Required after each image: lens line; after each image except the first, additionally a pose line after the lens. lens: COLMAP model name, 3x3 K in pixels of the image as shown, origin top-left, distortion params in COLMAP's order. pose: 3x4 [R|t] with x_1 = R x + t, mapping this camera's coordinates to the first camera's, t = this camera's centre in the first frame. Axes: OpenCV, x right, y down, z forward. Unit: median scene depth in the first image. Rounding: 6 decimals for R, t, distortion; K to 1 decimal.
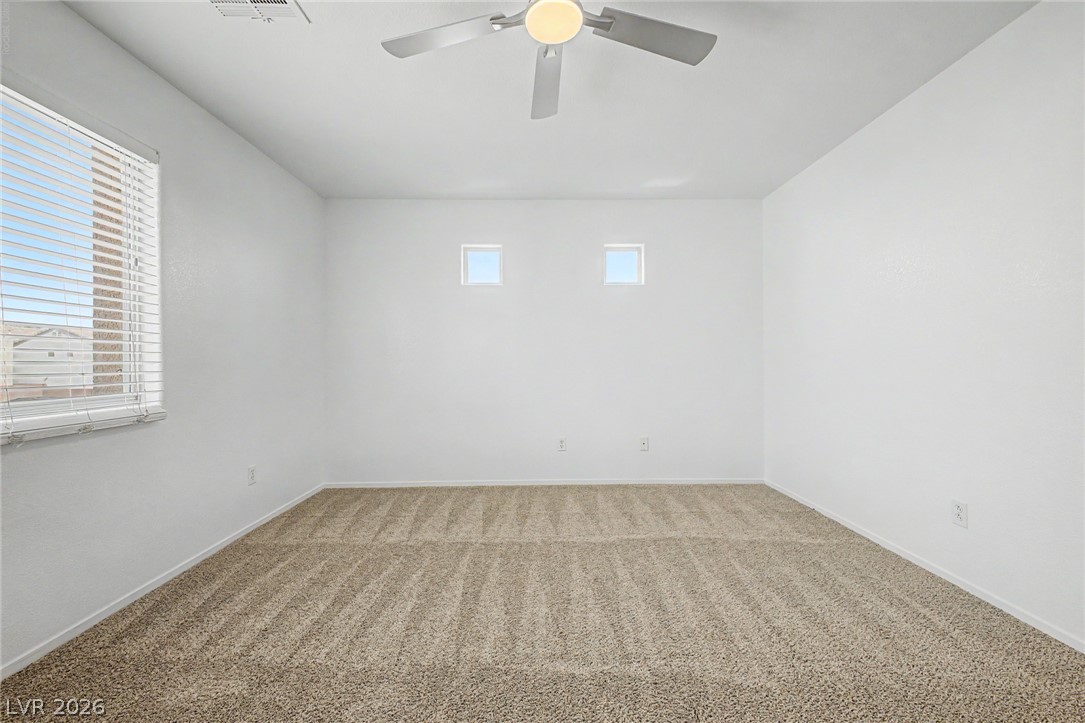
lens RADIAL K [[427.8, 0, 544.0], [0, 427.8, 361.3], [0, 0, 1]] dist [0.011949, -0.004354]
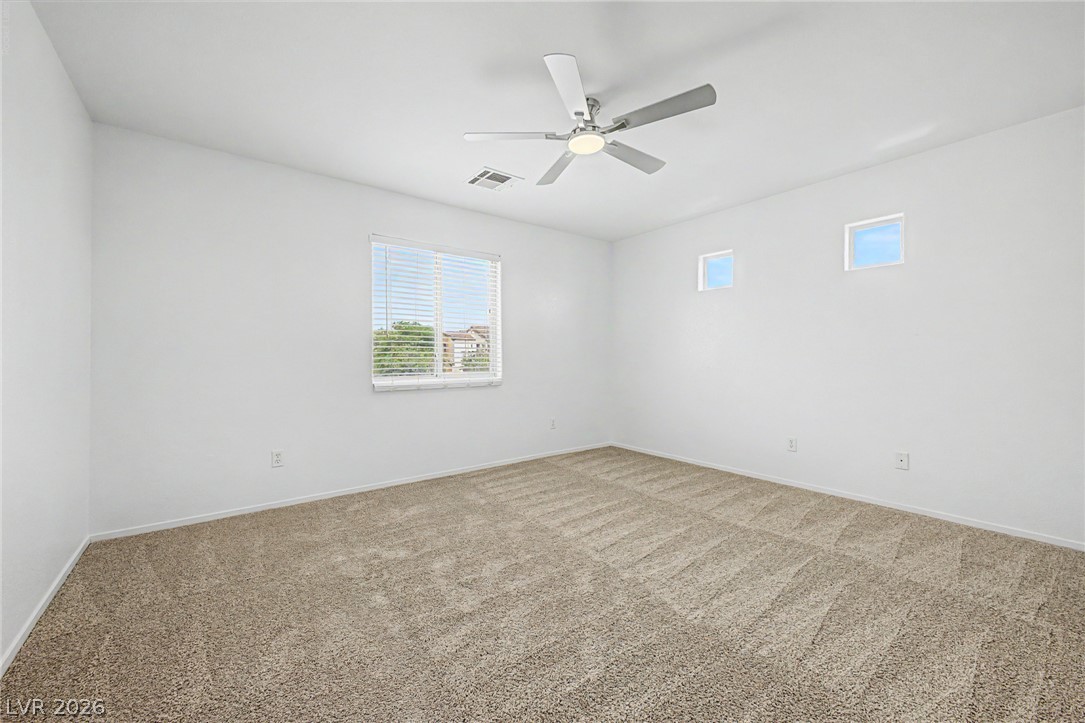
lens RADIAL K [[427.8, 0, 546.1], [0, 427.8, 359.3], [0, 0, 1]] dist [0.011949, -0.004354]
pose [[0.593019, 0.006763, -0.805160, 0.673189], [-0.005850, 0.999975, 0.004091, 0.001939], [0.805167, 0.002284, 0.593043, -0.030563]]
